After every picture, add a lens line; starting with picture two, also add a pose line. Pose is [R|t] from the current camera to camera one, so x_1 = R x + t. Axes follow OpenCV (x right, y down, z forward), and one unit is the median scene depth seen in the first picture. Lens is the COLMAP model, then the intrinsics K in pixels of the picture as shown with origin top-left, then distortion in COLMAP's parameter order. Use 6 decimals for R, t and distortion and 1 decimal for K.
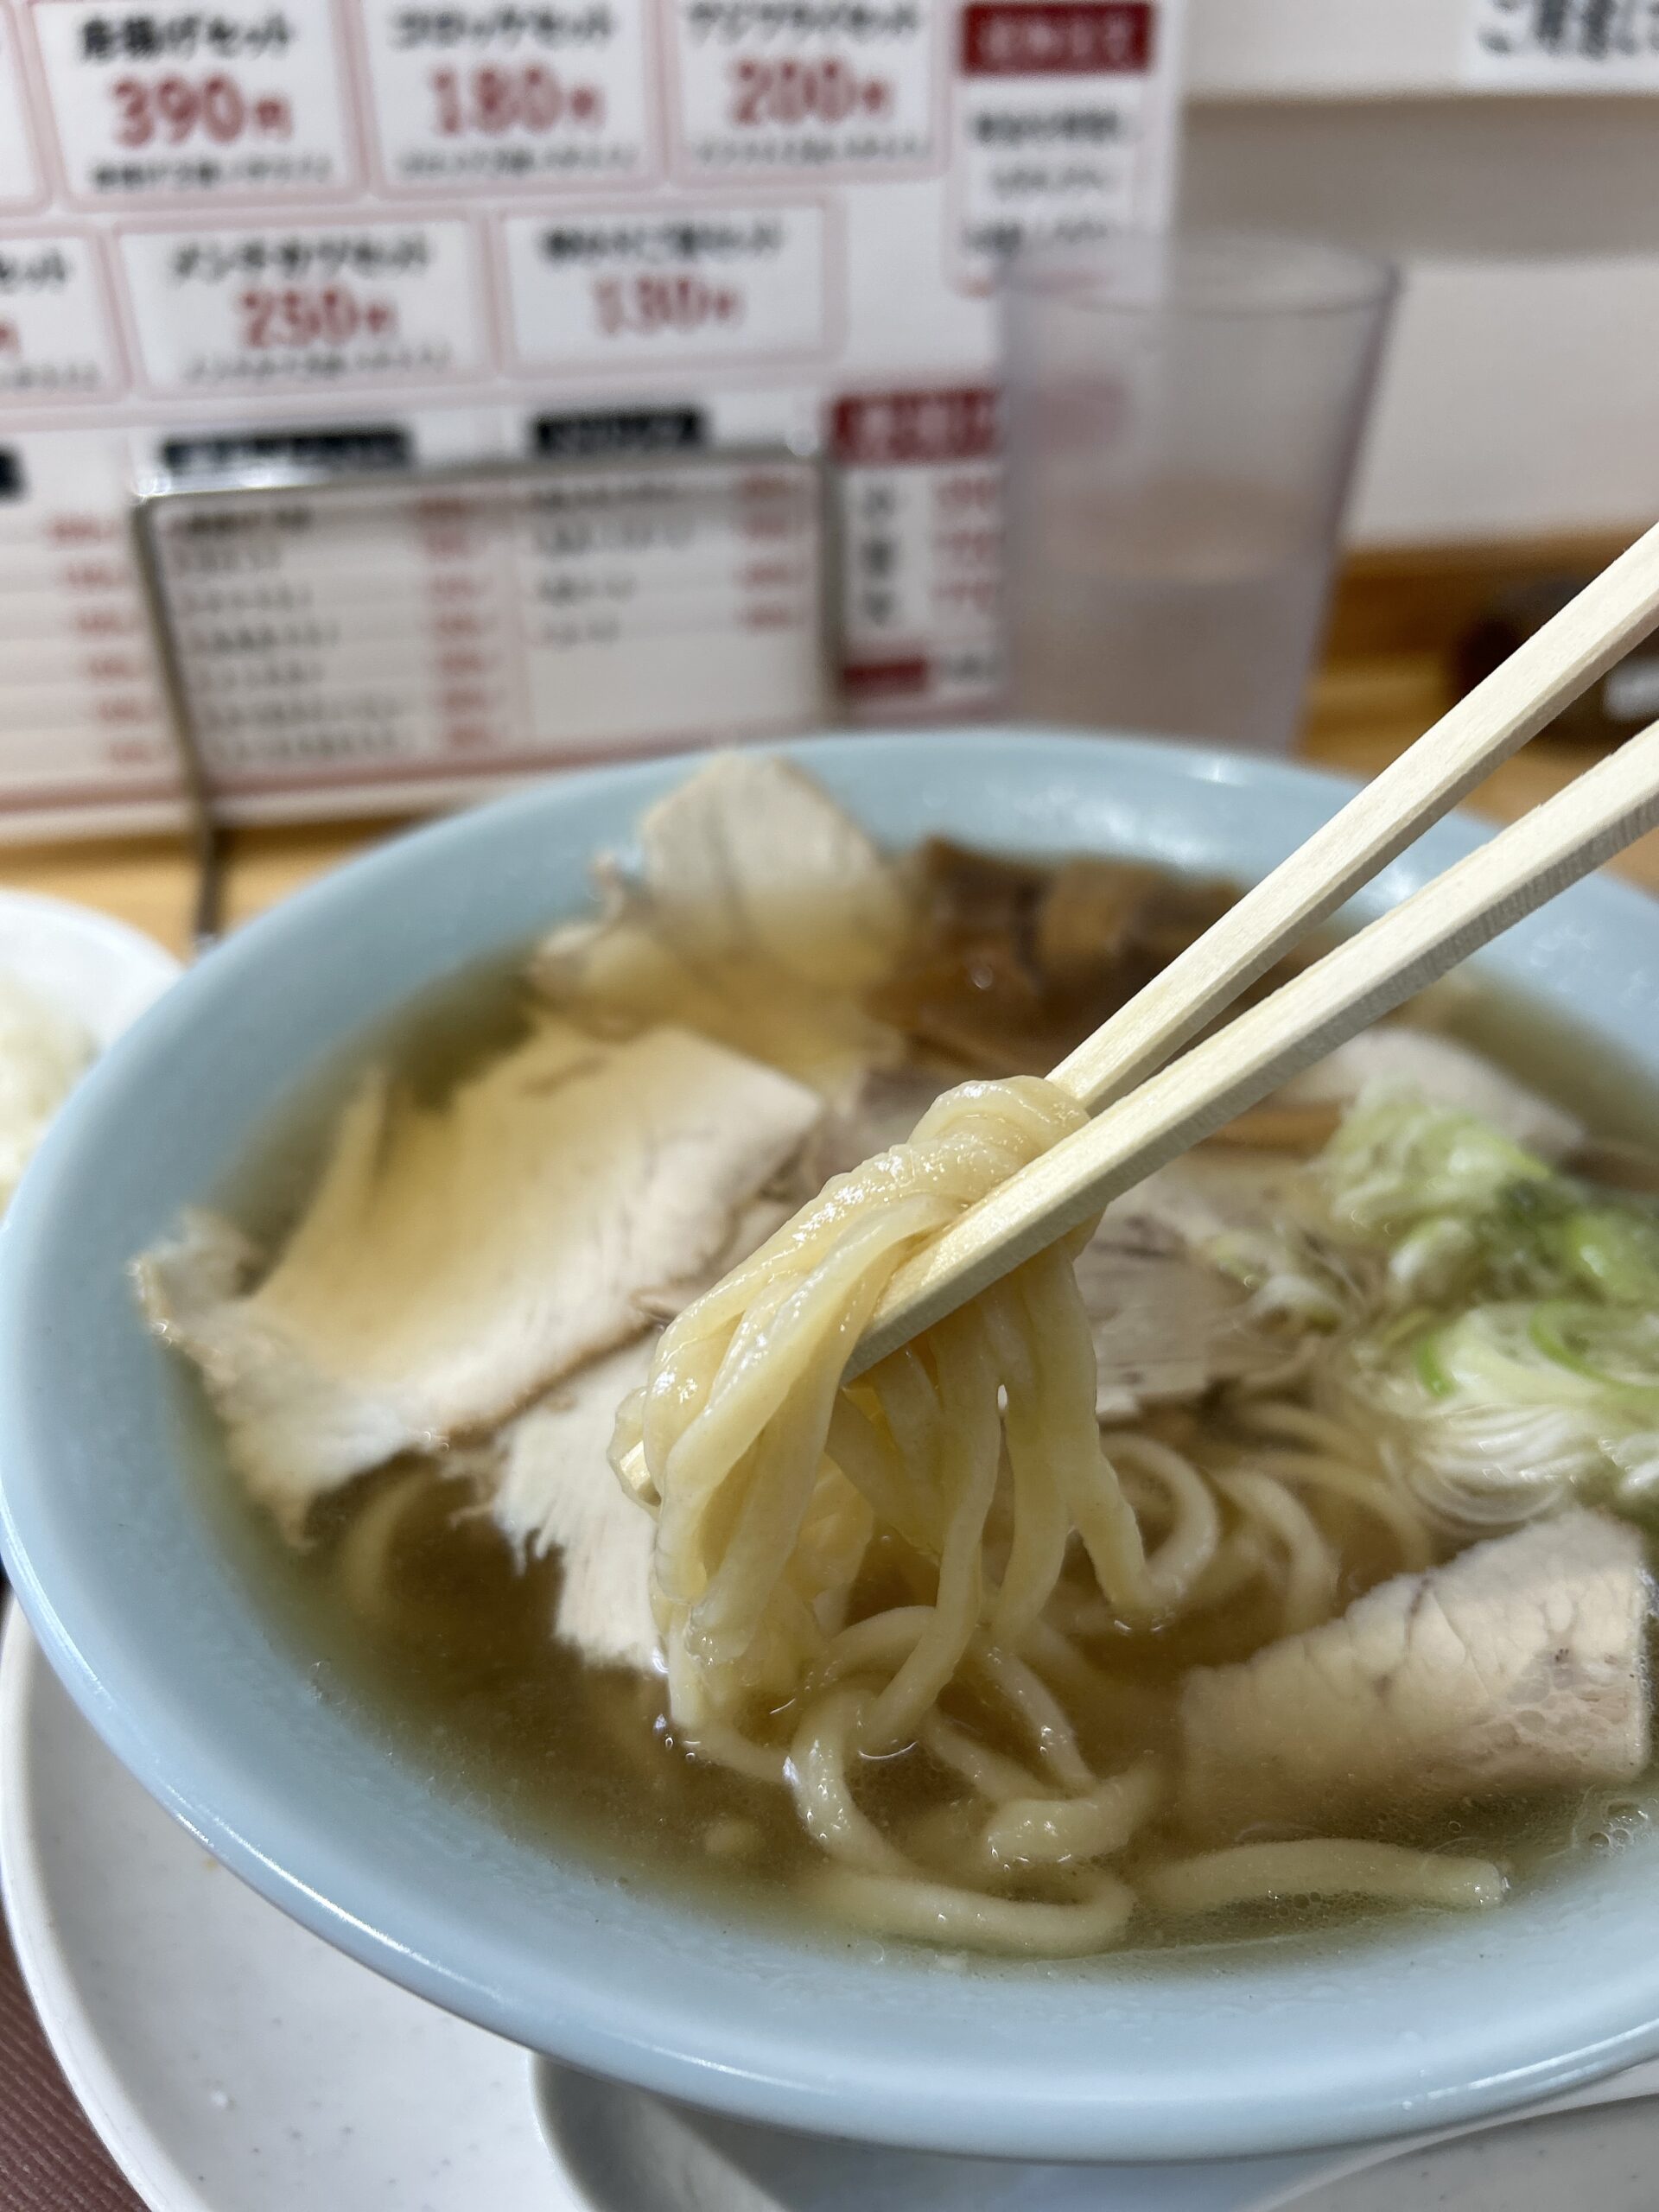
lens RADIAL K [[1736.1, 0, 812.2], [0, 1736.1, 1088.9], [0, 0, 1]] dist [0.022627, -0.045734]
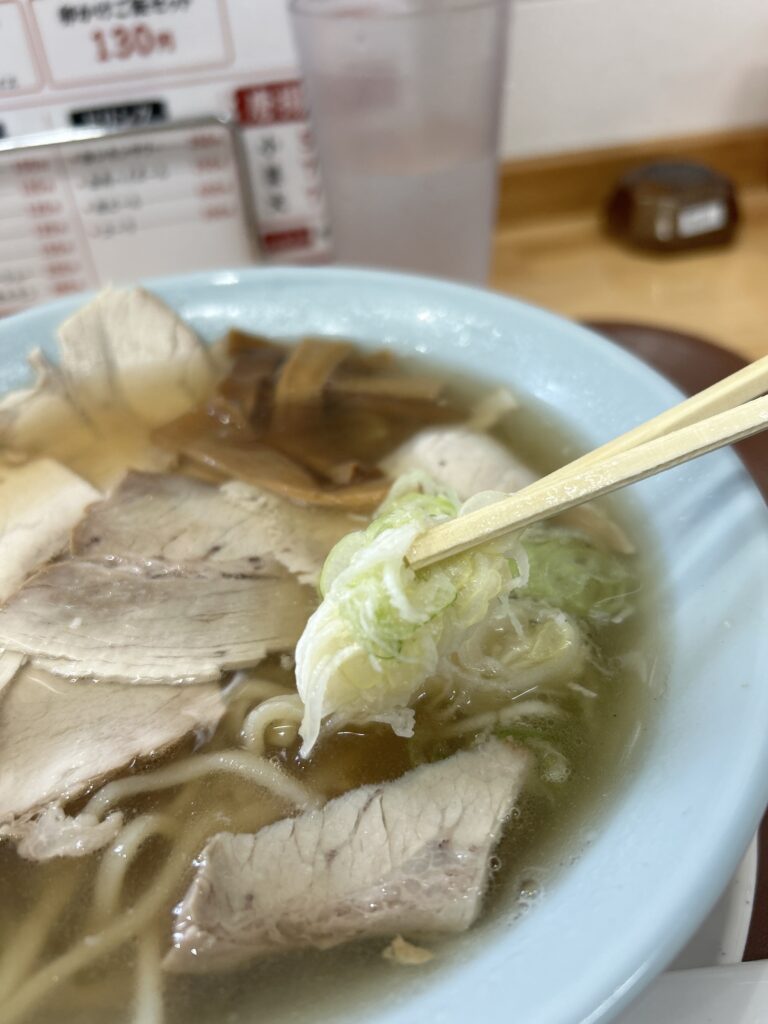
lens RADIAL K [[811.3, 0, 375.3], [0, 811.3, 497.4], [0, 0, 1]] dist [-0.013651, 0.013402]
pose [[0.997719, -0.056857, -0.036393, 0.179761], [0.059135, 0.996138, 0.064907, -0.013564], [0.032562, -0.066911, 0.997227, 0.128774]]
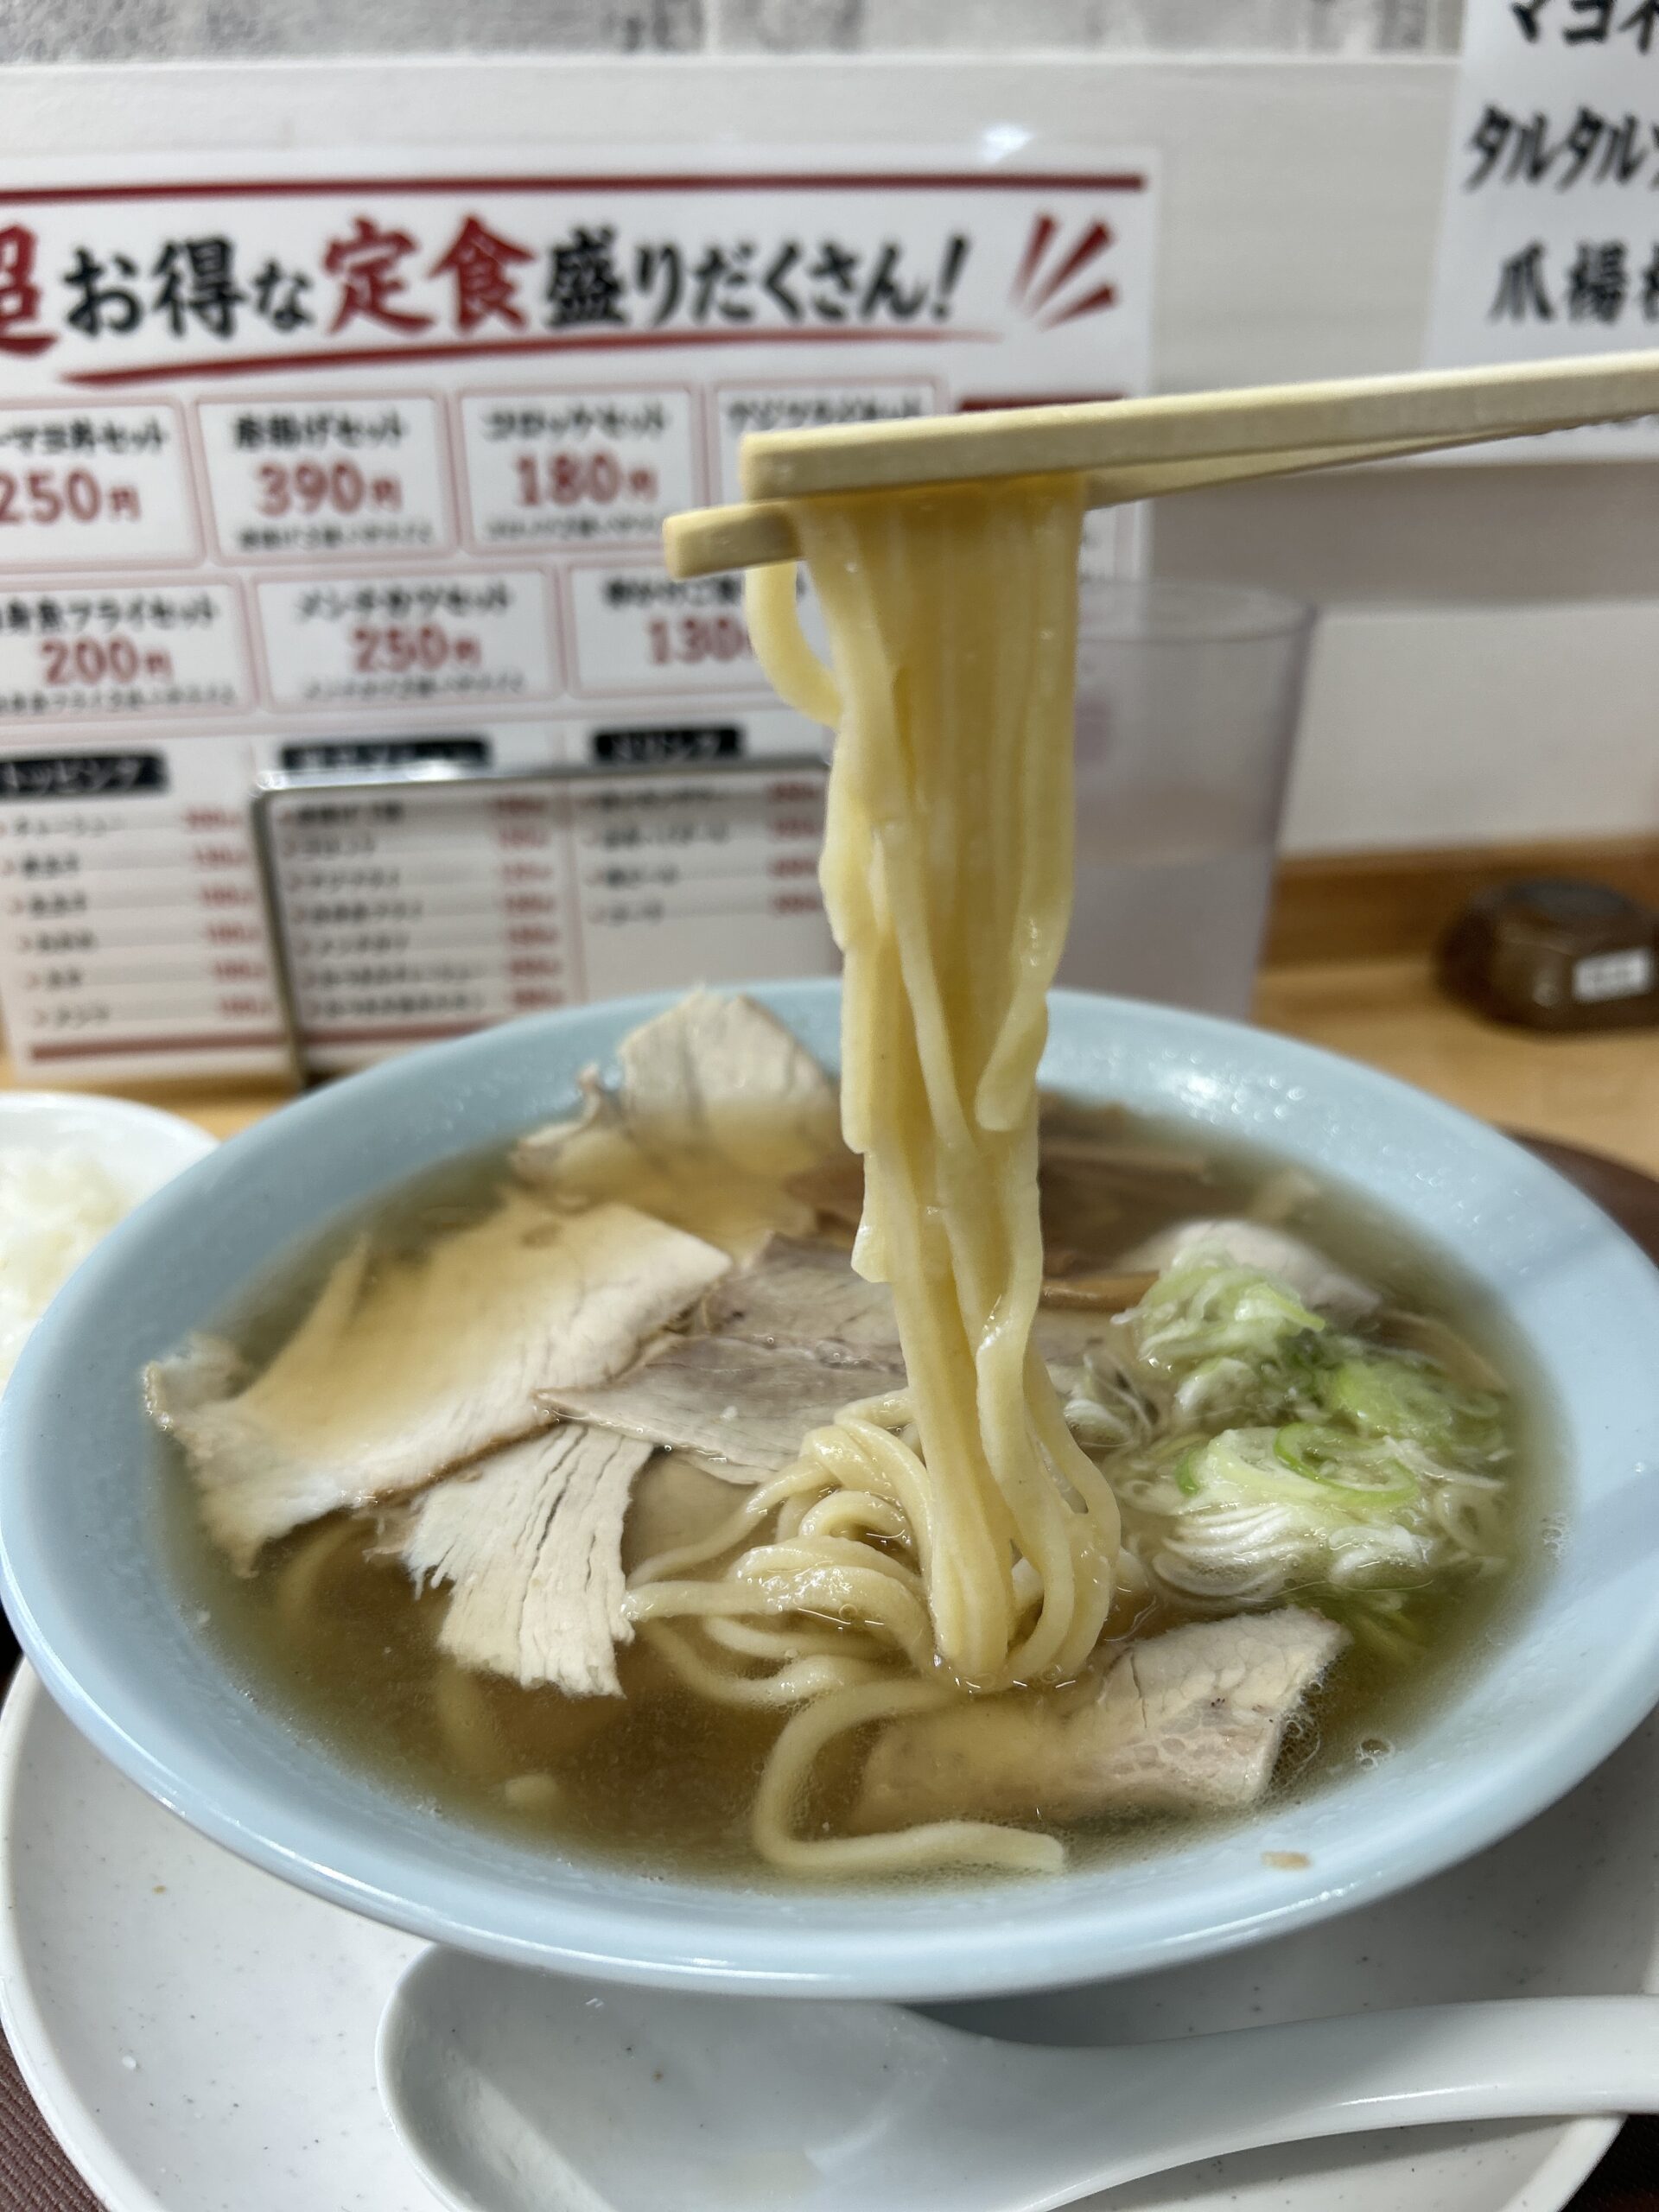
lens RADIAL K [[1736.1, 0, 825.8], [0, 1736.1, 1127.3], [0, 0, 1]] dist [0.022627, -0.045734]
pose [[0.996855, 0.022586, -0.075956, 0.094611], [-0.034480, 0.986655, -0.159130, 0.061737], [0.071348, 0.161248, 0.984331, -0.104267]]
